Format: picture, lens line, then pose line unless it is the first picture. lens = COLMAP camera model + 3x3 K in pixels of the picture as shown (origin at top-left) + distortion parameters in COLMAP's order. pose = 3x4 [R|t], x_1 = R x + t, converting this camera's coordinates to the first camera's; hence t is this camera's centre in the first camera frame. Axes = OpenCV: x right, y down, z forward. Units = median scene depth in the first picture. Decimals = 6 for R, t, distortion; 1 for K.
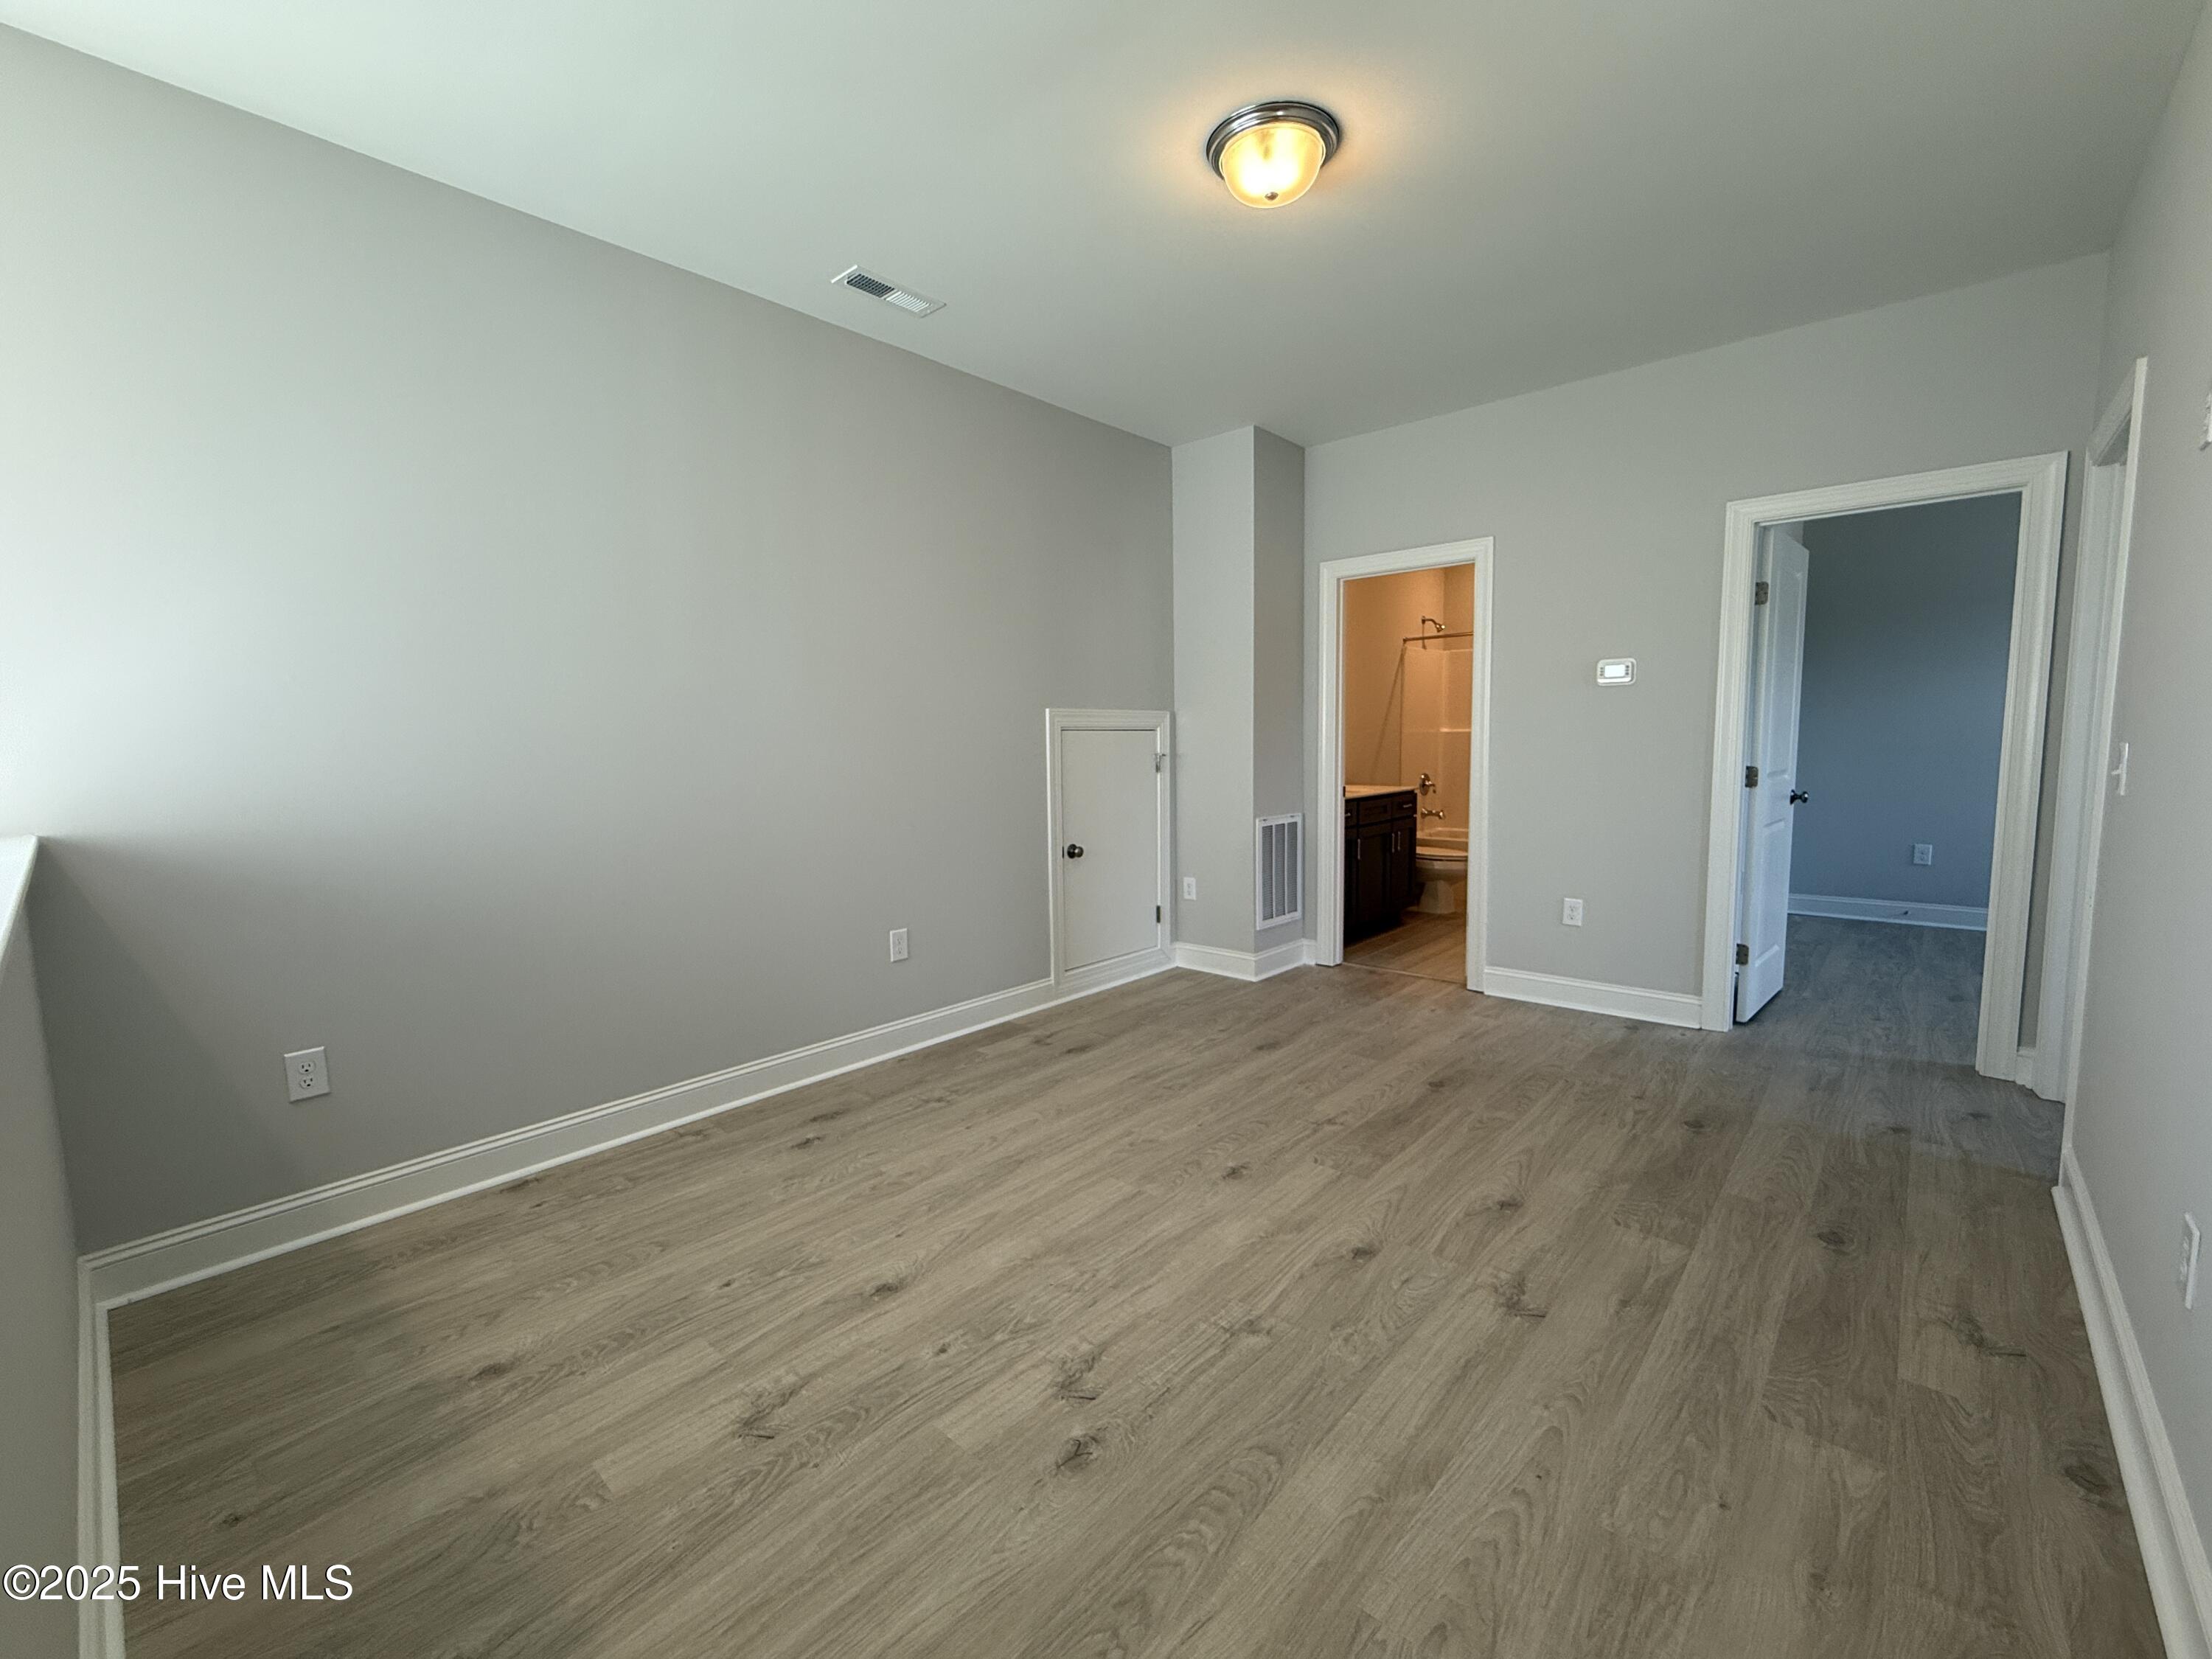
lens RADIAL K [[922.0, 0, 1106.0], [0, 922.0, 829.5], [0, 0, 1]] dist [0.000514, 0.000454]
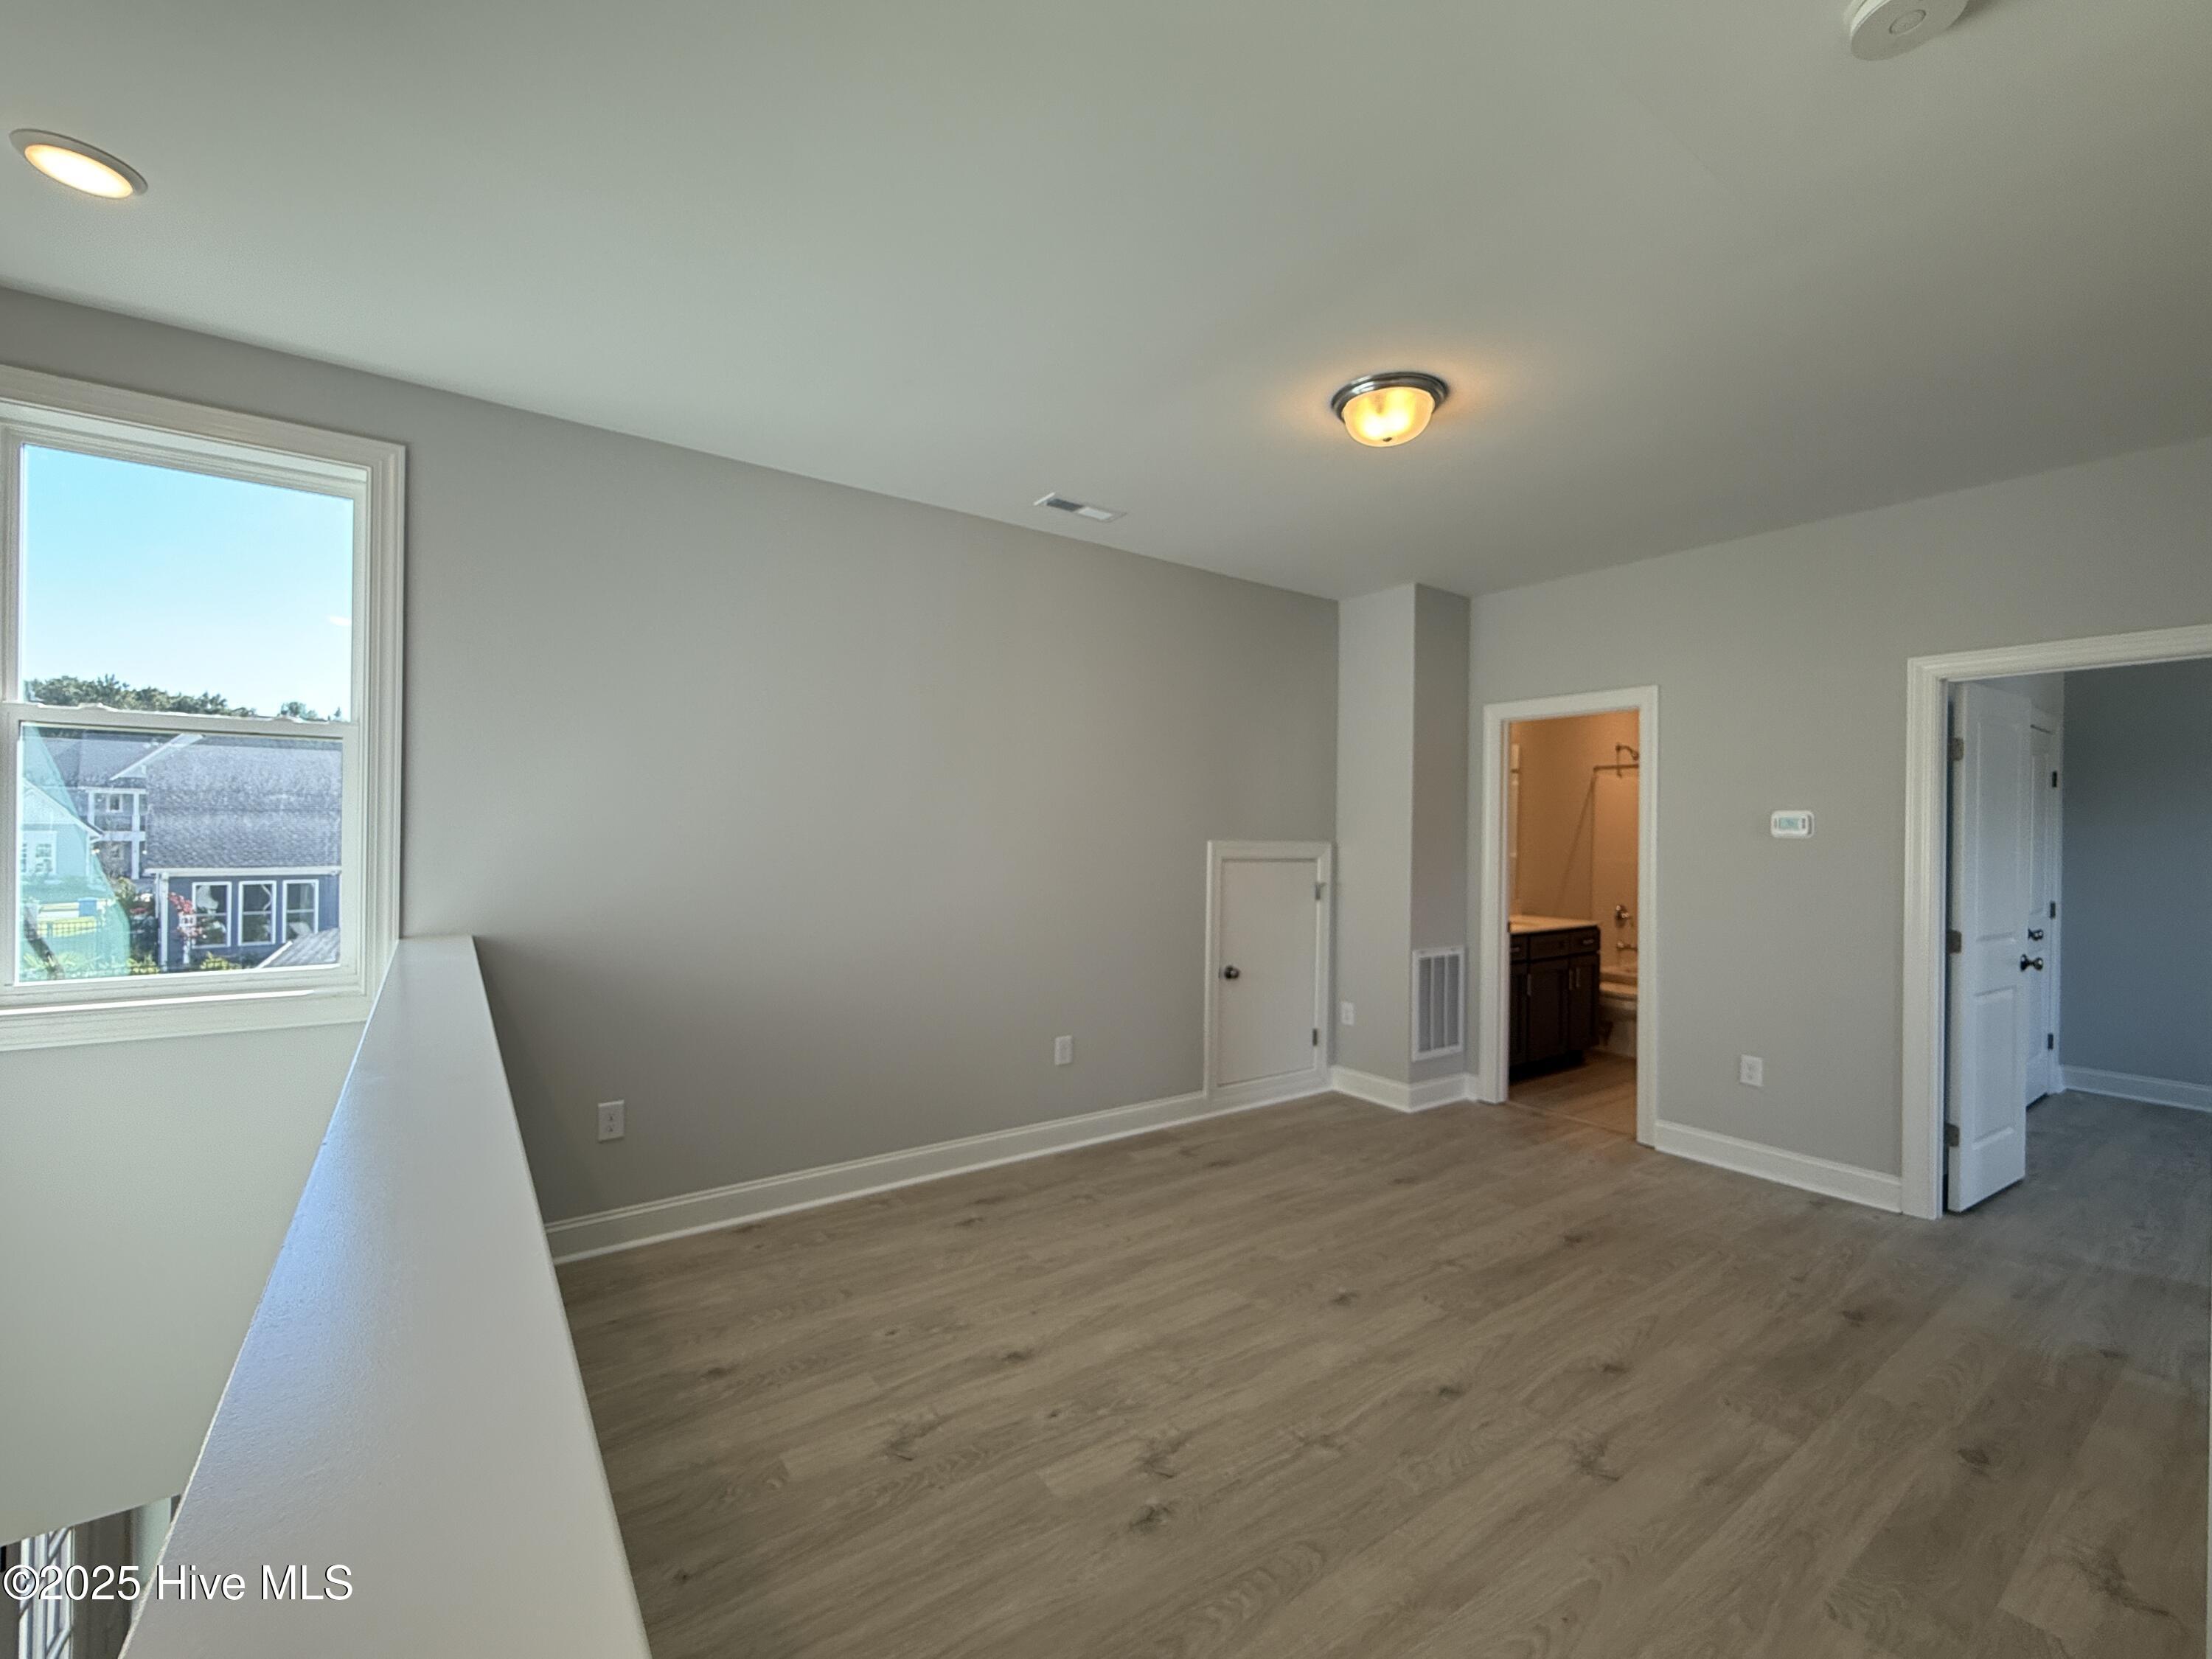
lens RADIAL K [[922.0, 0, 1106.0], [0, 922.0, 829.5], [0, 0, 1]] dist [0.000514, 0.000454]
pose [[0.975194, 0.028038, -0.219568, 0.096189], [-0.050749, 0.993844, -0.098487, -0.051886], [0.215455, 0.107186, 0.970613, -0.162412]]
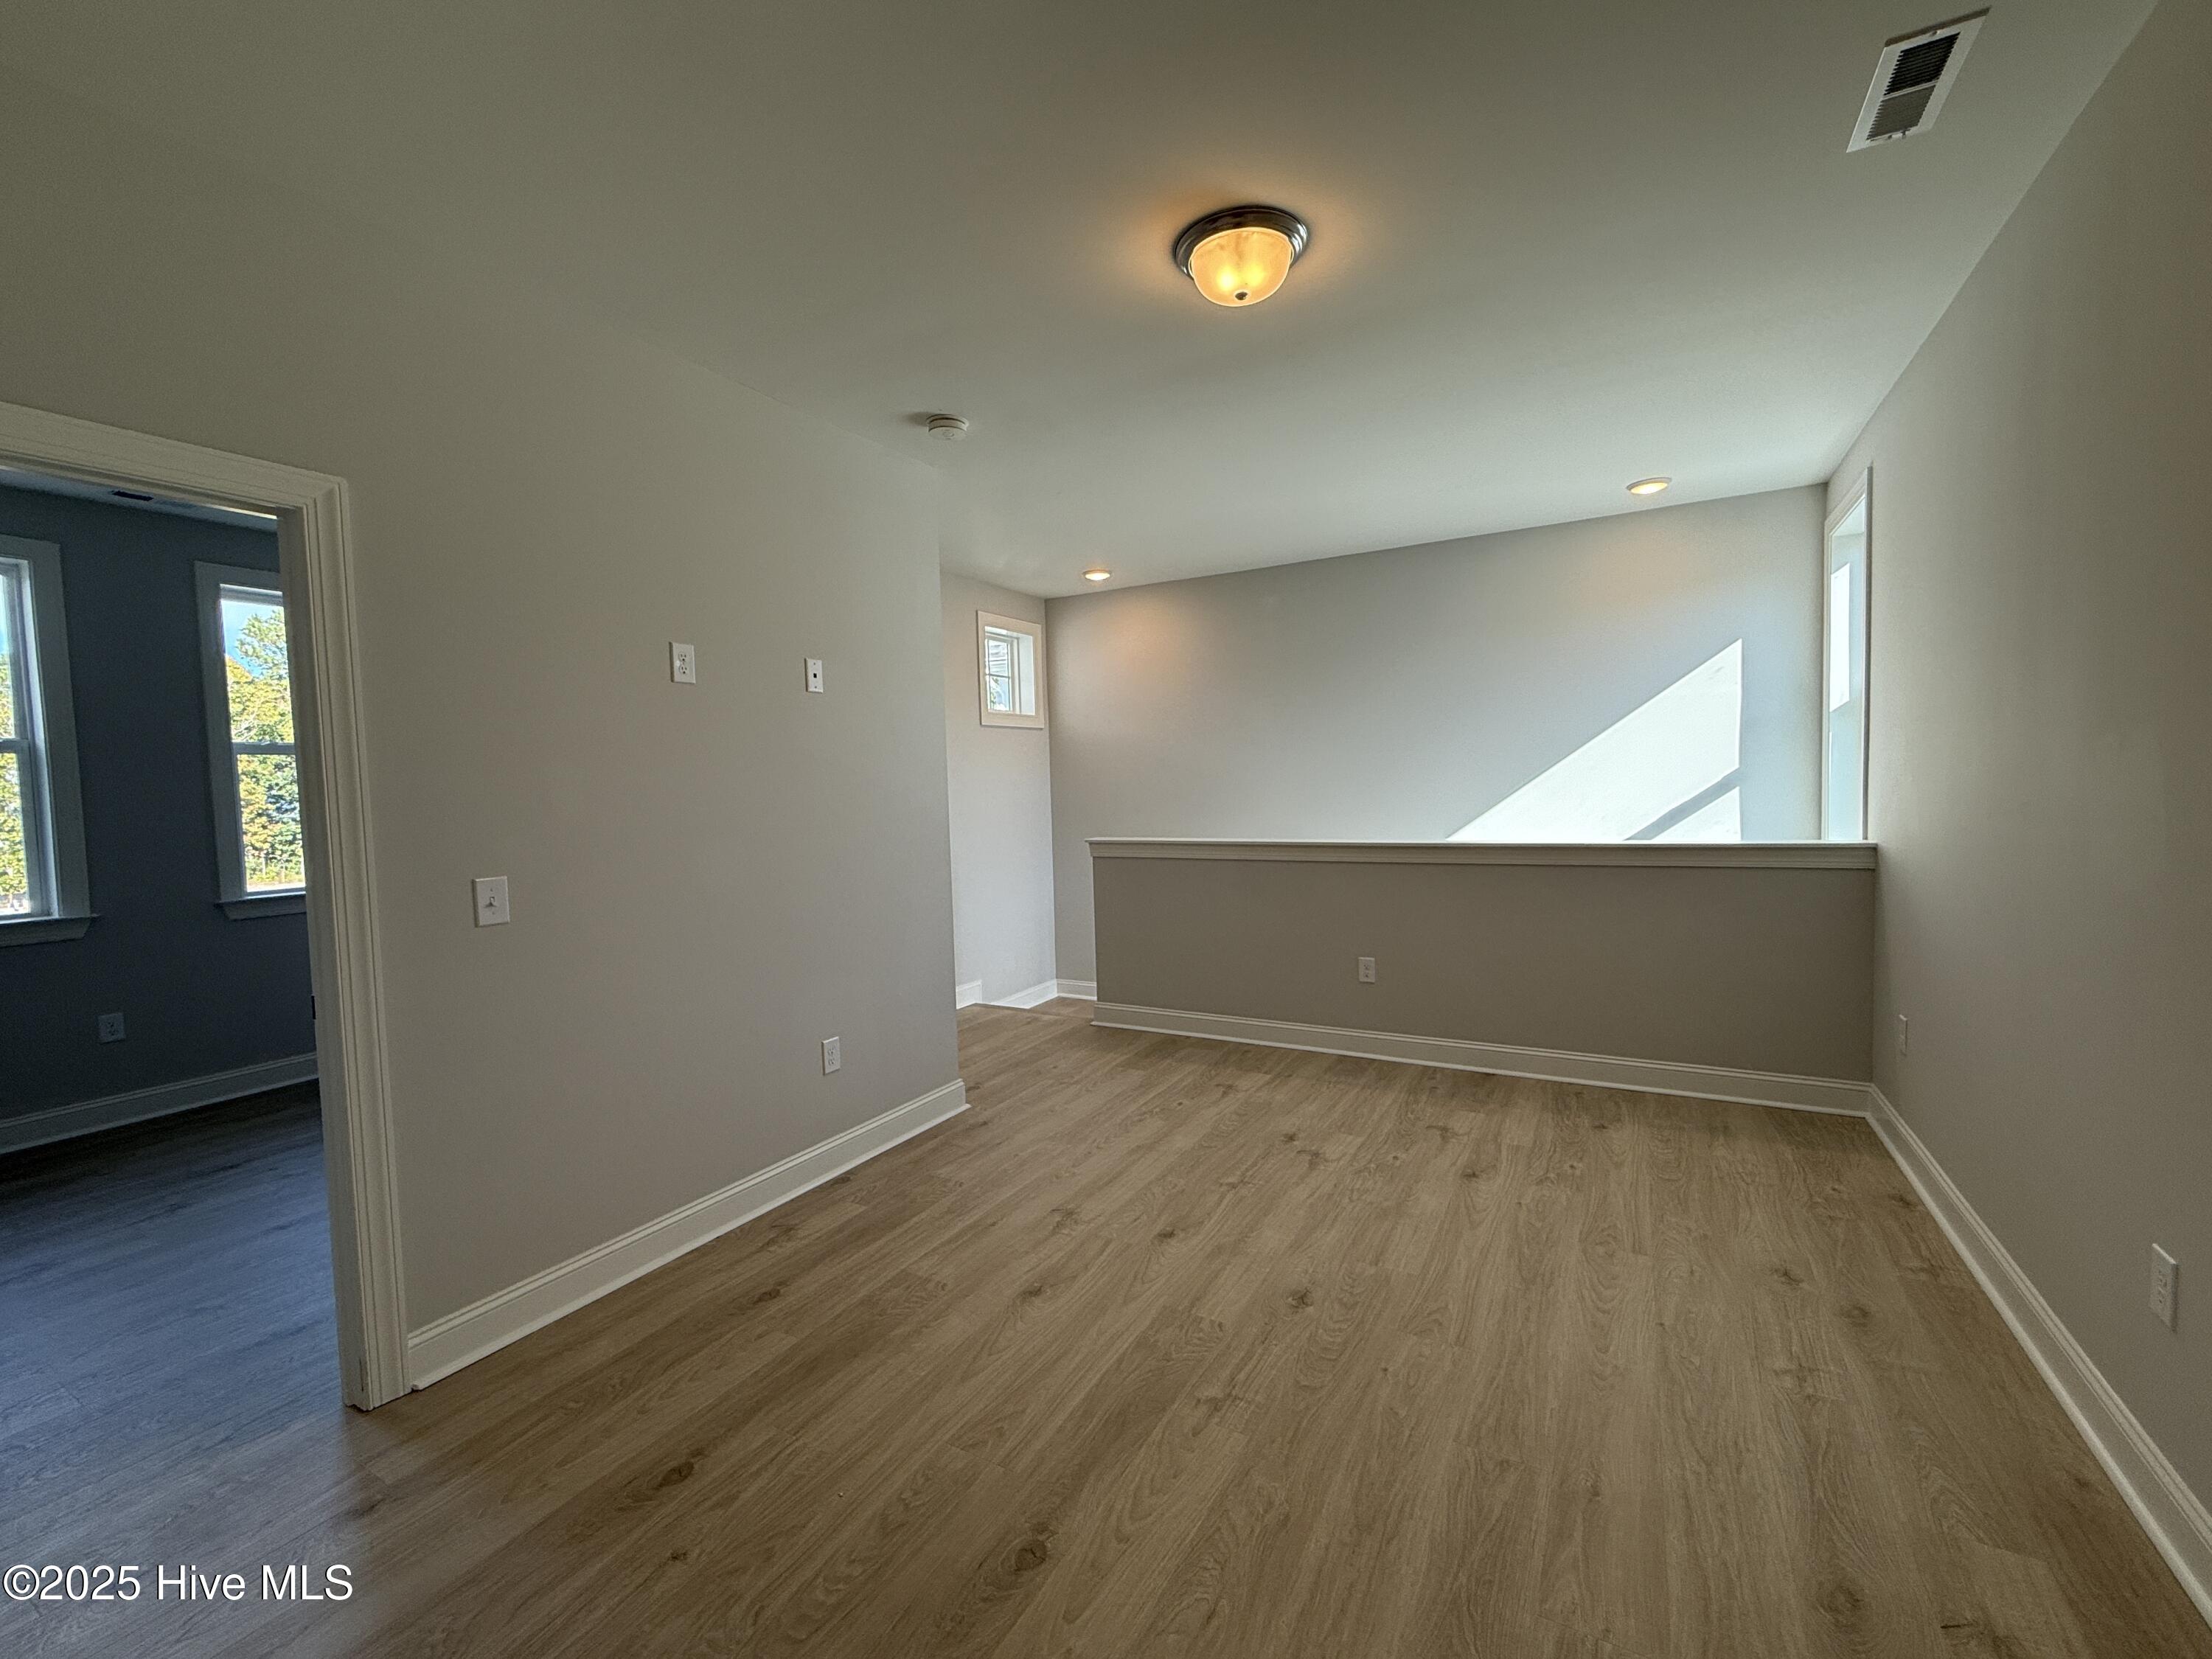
lens RADIAL K [[922.0, 0, 1106.0], [0, 922.0, 829.5], [0, 0, 1]] dist [0.000514, 0.000454]
pose [[-0.976639, 0.054909, -0.207753, 0.527423], [0.023392, 0.988223, 0.151223, -0.254838], [0.213610, 0.142831, -0.966421, 1.890932]]
